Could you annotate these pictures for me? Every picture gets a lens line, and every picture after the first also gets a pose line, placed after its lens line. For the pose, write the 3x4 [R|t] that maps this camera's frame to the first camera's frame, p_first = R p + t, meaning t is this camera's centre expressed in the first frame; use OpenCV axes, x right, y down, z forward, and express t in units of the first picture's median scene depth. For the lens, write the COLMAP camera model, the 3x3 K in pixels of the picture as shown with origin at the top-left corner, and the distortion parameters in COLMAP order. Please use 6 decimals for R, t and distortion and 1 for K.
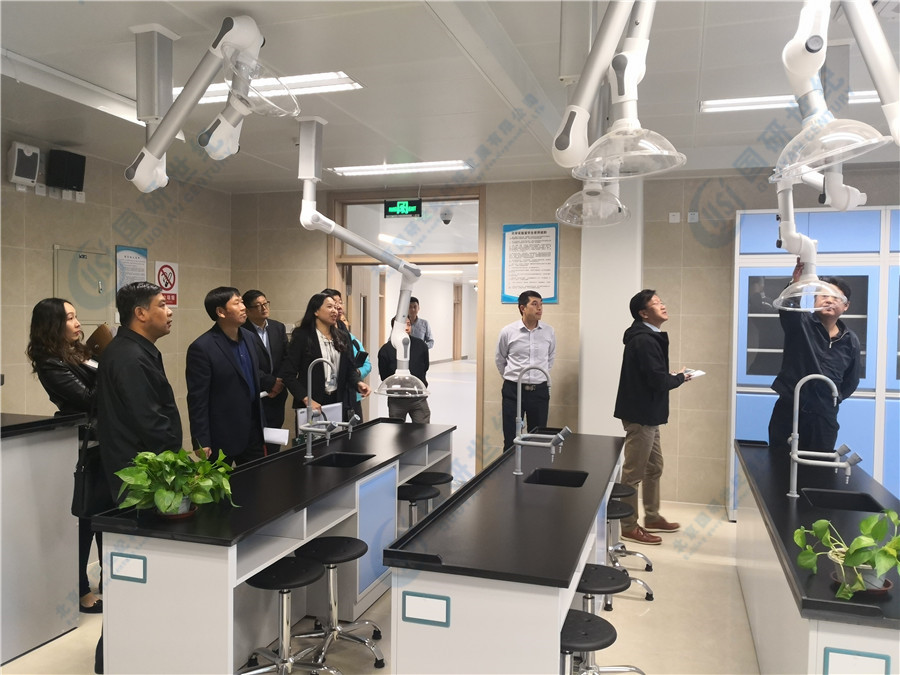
lens RADIAL K [[736.6, 0, 448.8], [0, 736.6, 337.4], [0, 0, 1]] dist [0.014887, -0.030286]
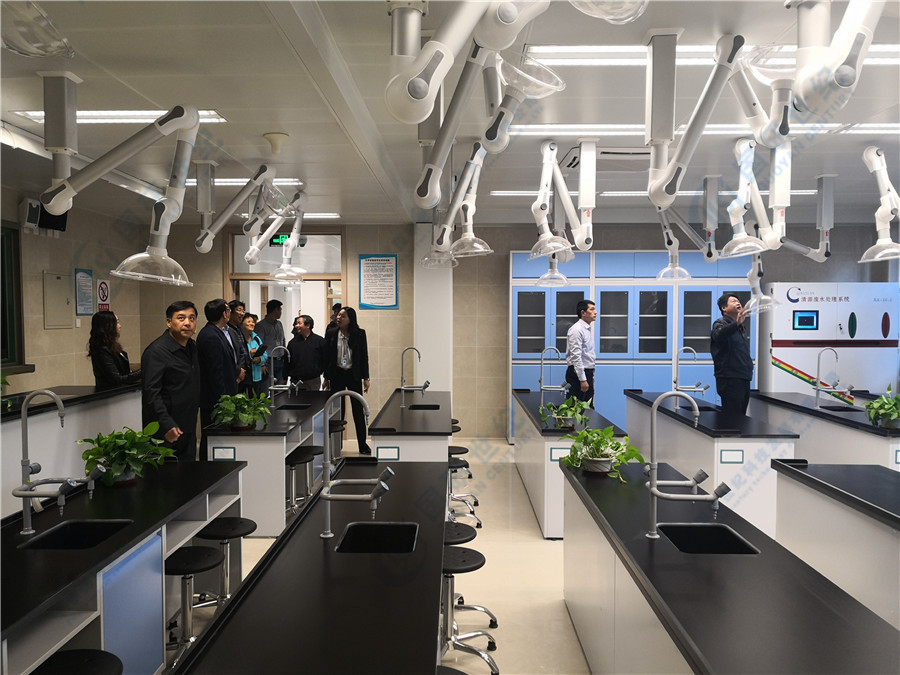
lens RADIAL K [[736.6, 0, 449.5], [0, 736.6, 338.7], [0, 0, 1]] dist [0.014887, -0.030286]
pose [[0.955945, -0.020776, 0.292811, -0.307230], [0.018611, 0.999775, 0.010180, 0.001654], [-0.292957, -0.004282, 0.956116, -0.726888]]
